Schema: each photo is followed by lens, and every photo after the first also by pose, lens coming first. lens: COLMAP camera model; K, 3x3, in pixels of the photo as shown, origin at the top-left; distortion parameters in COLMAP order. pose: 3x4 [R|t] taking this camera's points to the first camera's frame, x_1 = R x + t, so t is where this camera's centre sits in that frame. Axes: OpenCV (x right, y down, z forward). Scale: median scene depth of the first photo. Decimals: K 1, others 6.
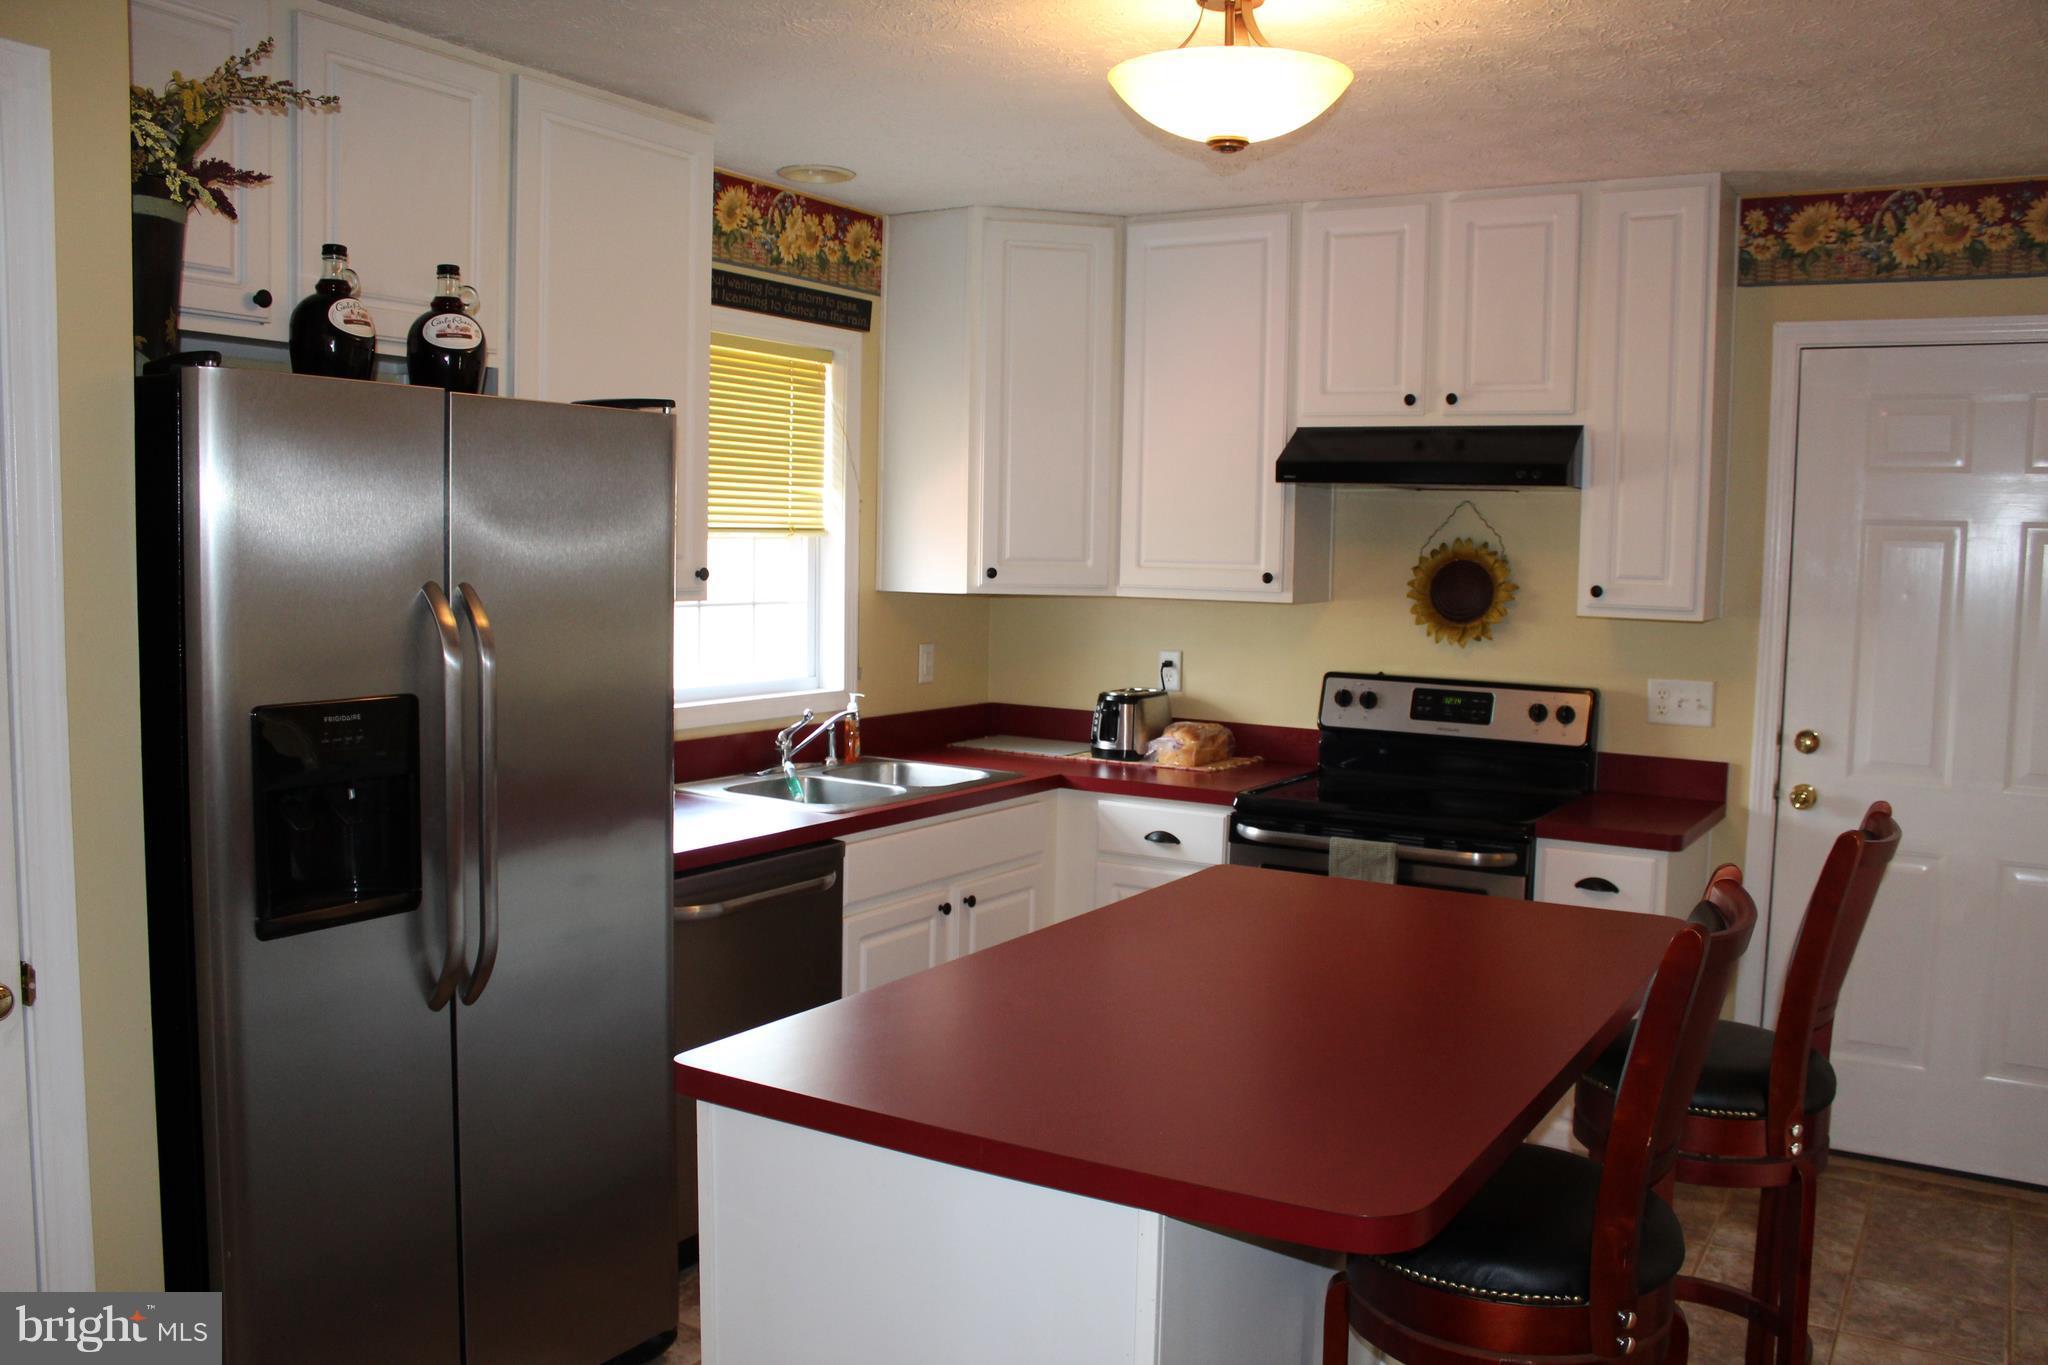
lens RADIAL K [[1709.0, 0, 1024.0], [0, 1709.0, 682.5], [0, 0, 1]] dist [-0.170231, 0.160635]
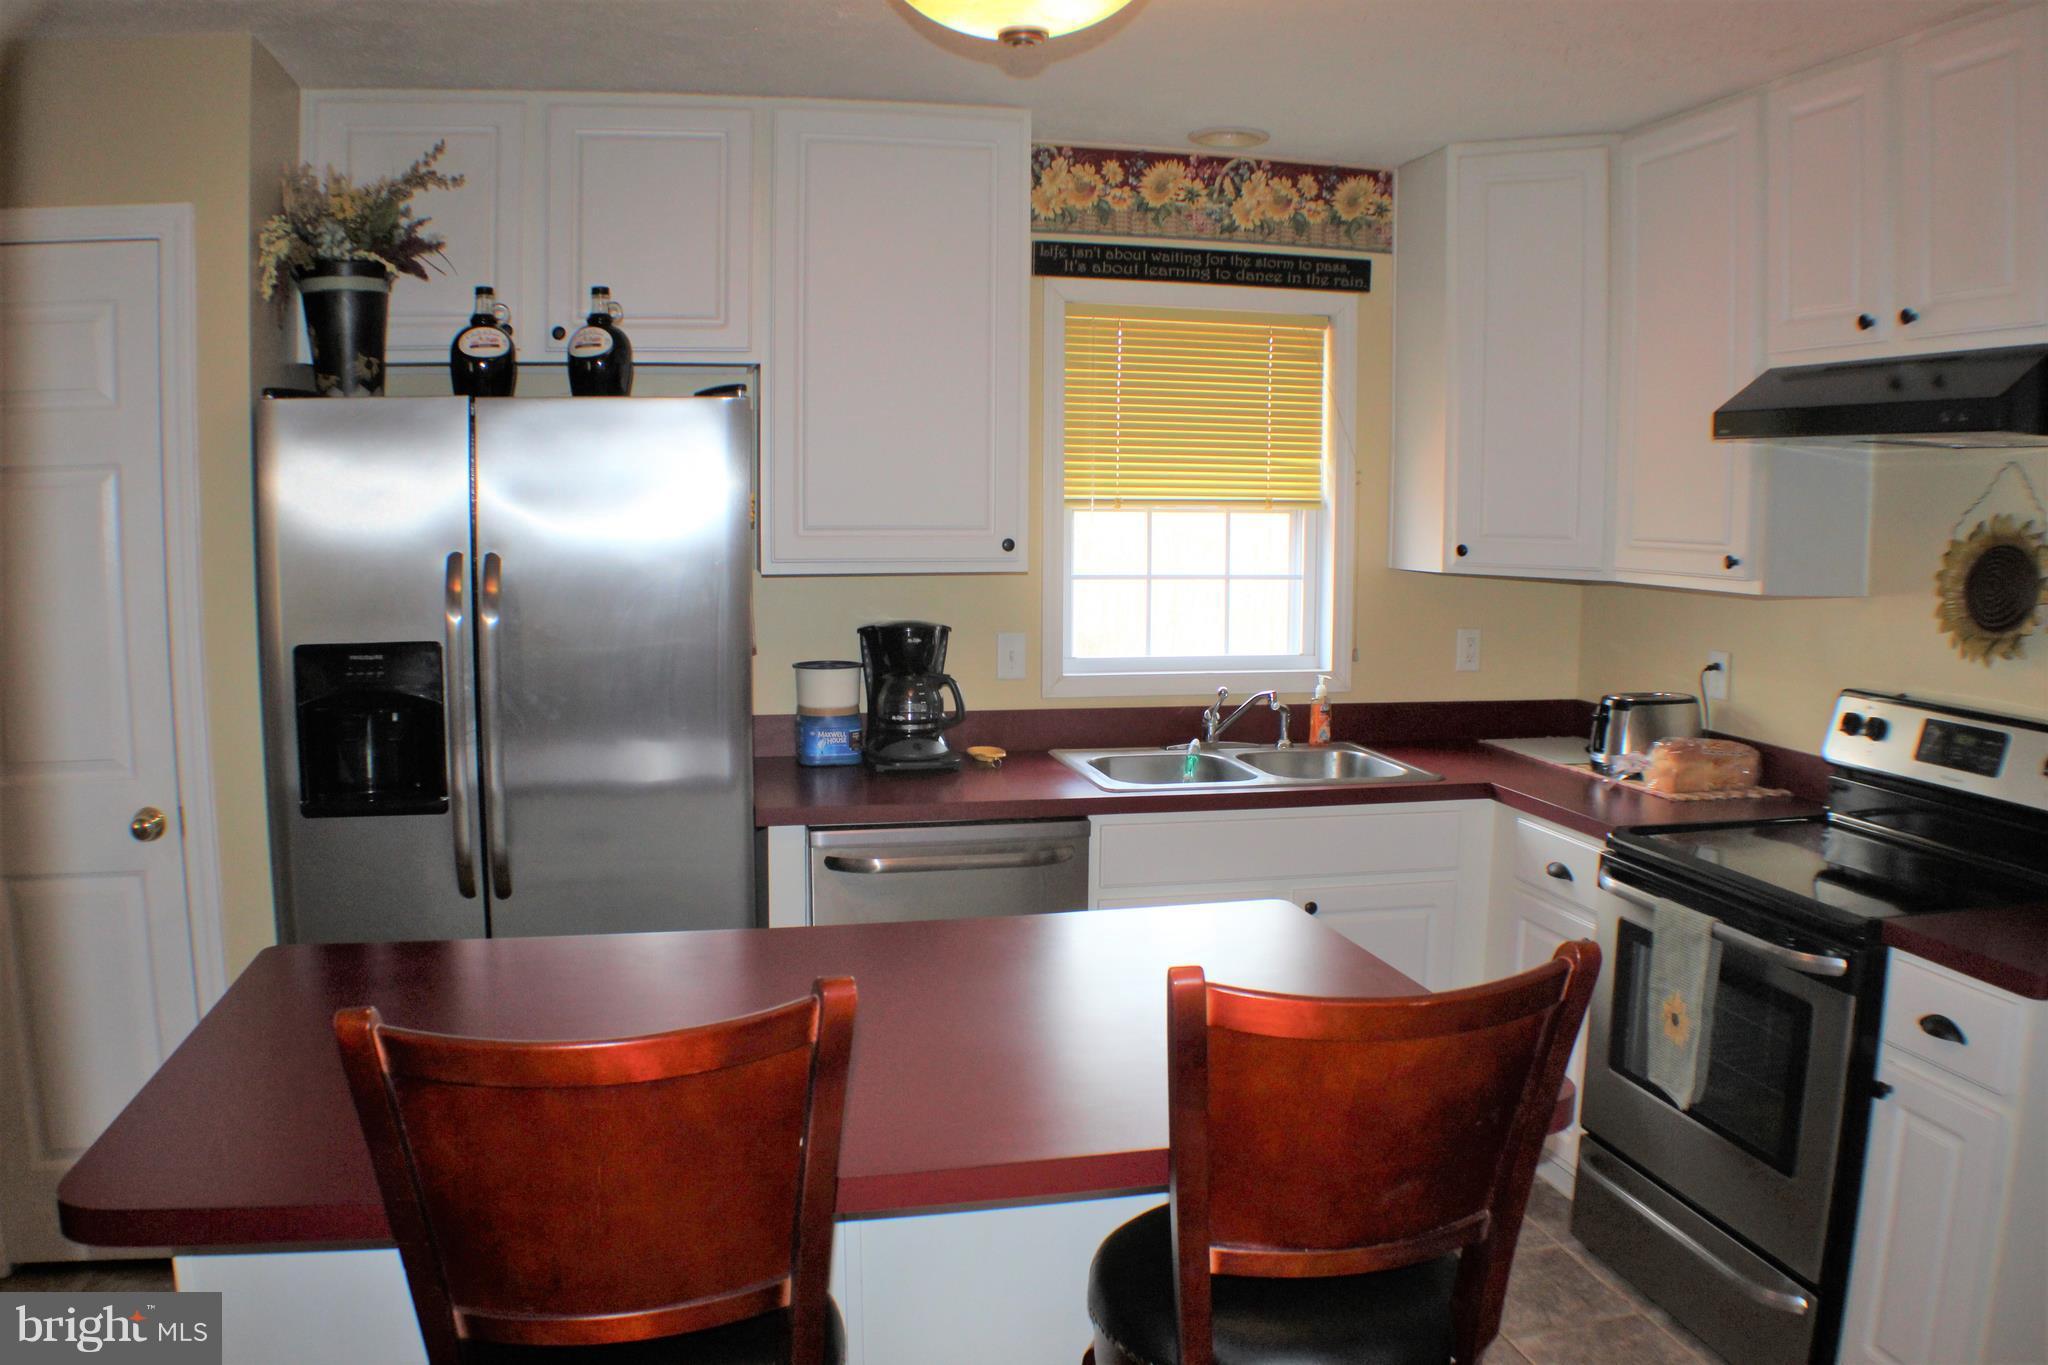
lens RADIAL K [[1549.8, 0, 1024.0], [0, 1549.8, 682.5], [0, 0, 1]] dist [-0.183877, 0.006658]
pose [[0.696631, 0.069195, -0.714085, 0.411670], [-0.055683, 0.997550, 0.042341, -0.017017], [0.715266, 0.010266, 0.698777, 0.291954]]
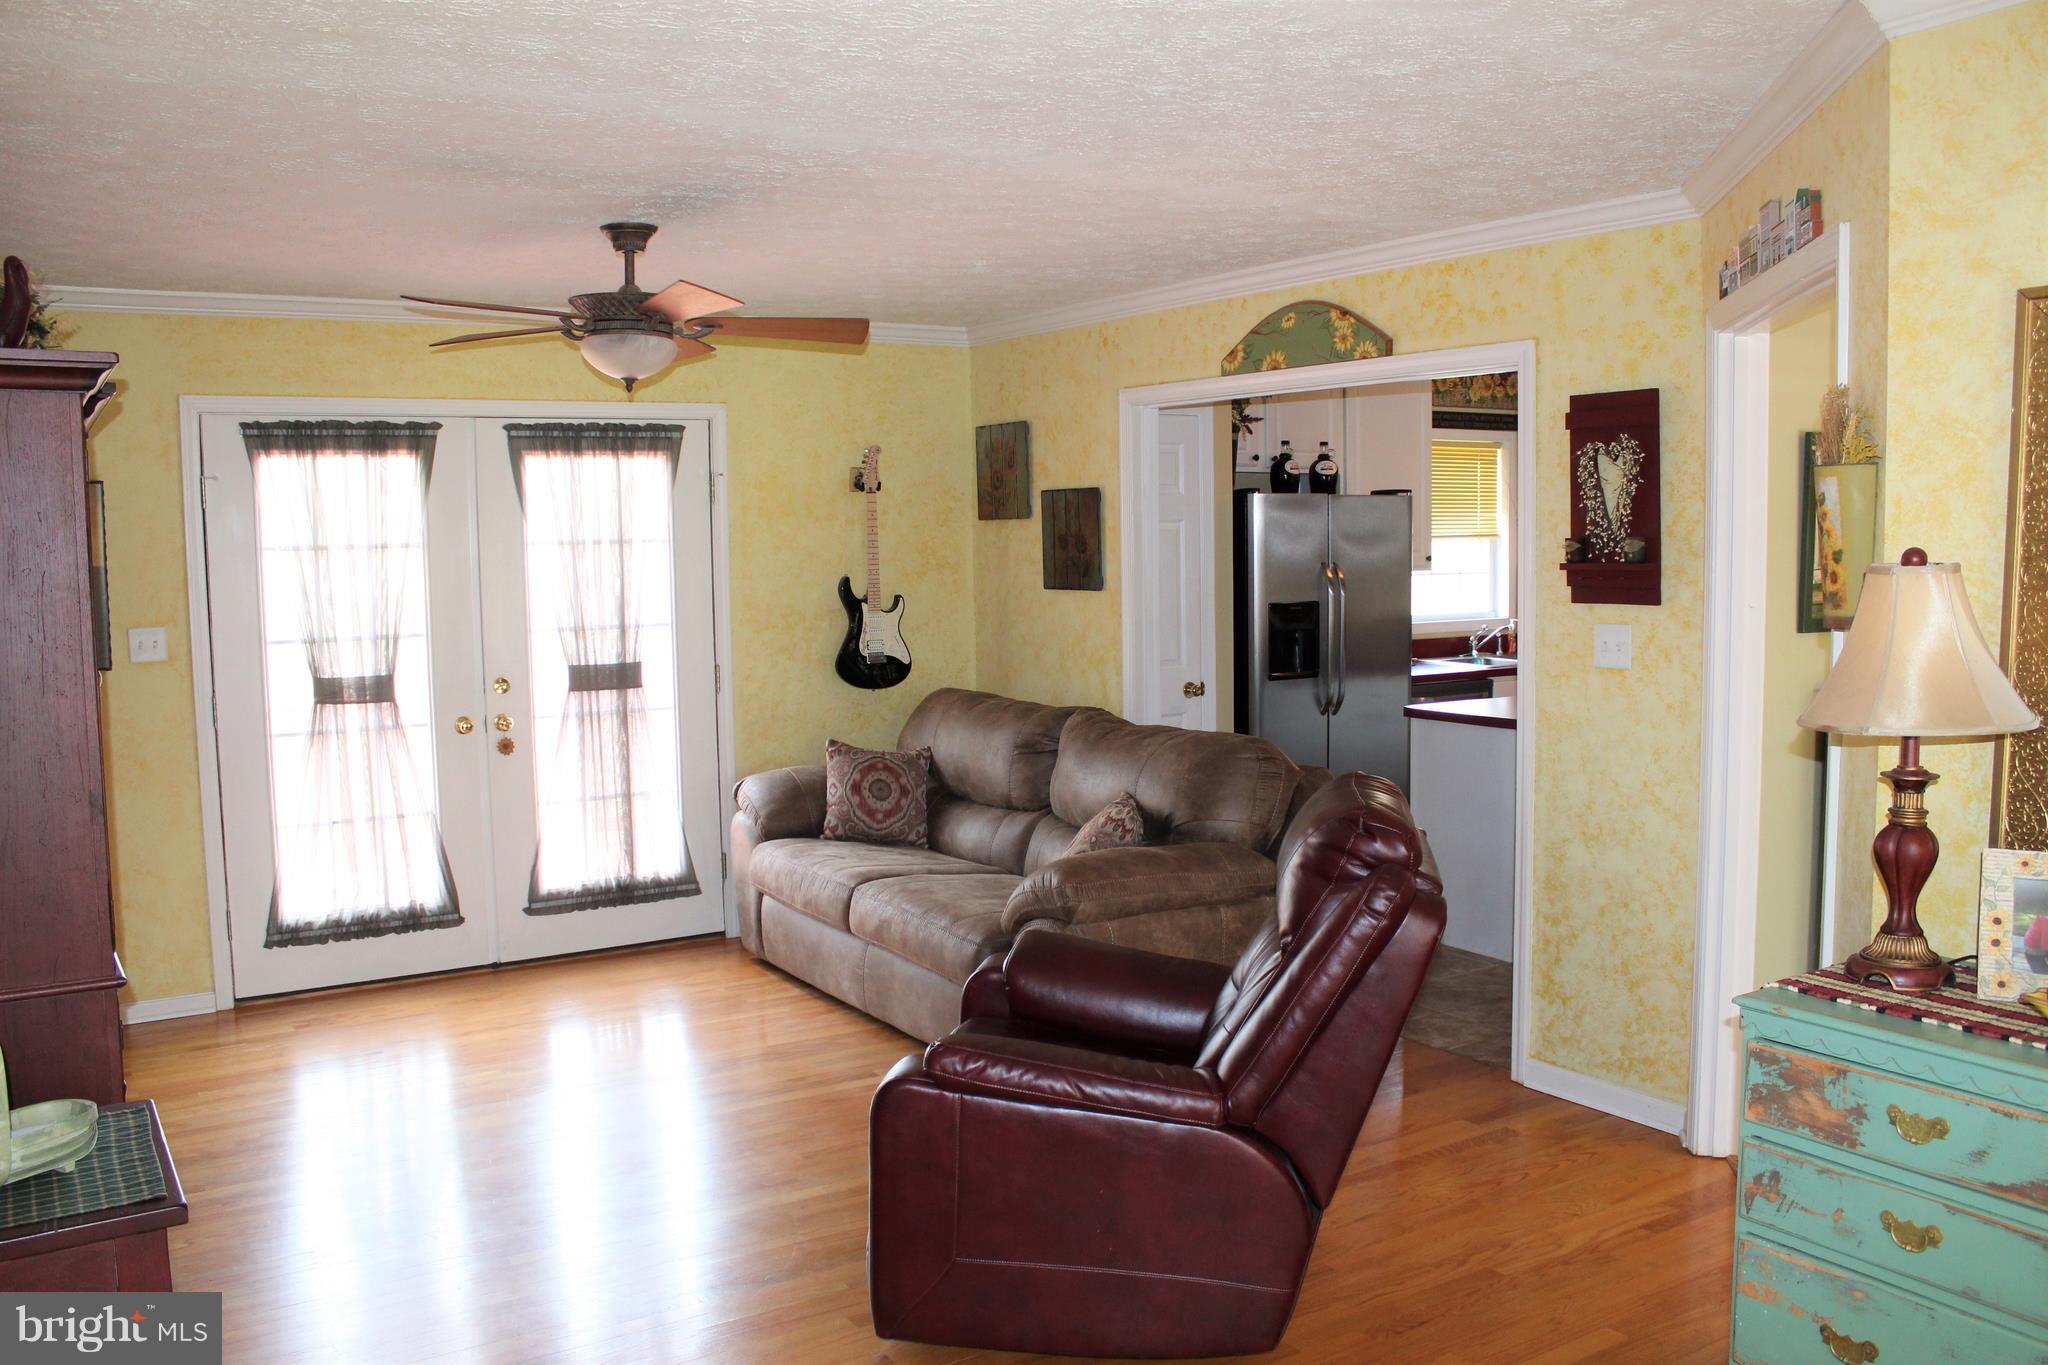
lens RADIAL K [[1709.0, 0, 1024.0], [0, 1709.0, 682.5], [0, 0, 1]] dist [-0.170231, 0.160635]
pose [[0.898420, 0.007006, -0.439082, 0.251974], [-0.004989, 0.999971, 0.005749, 0.072037], [0.439110, -0.002975, 0.898429, -1.000002]]
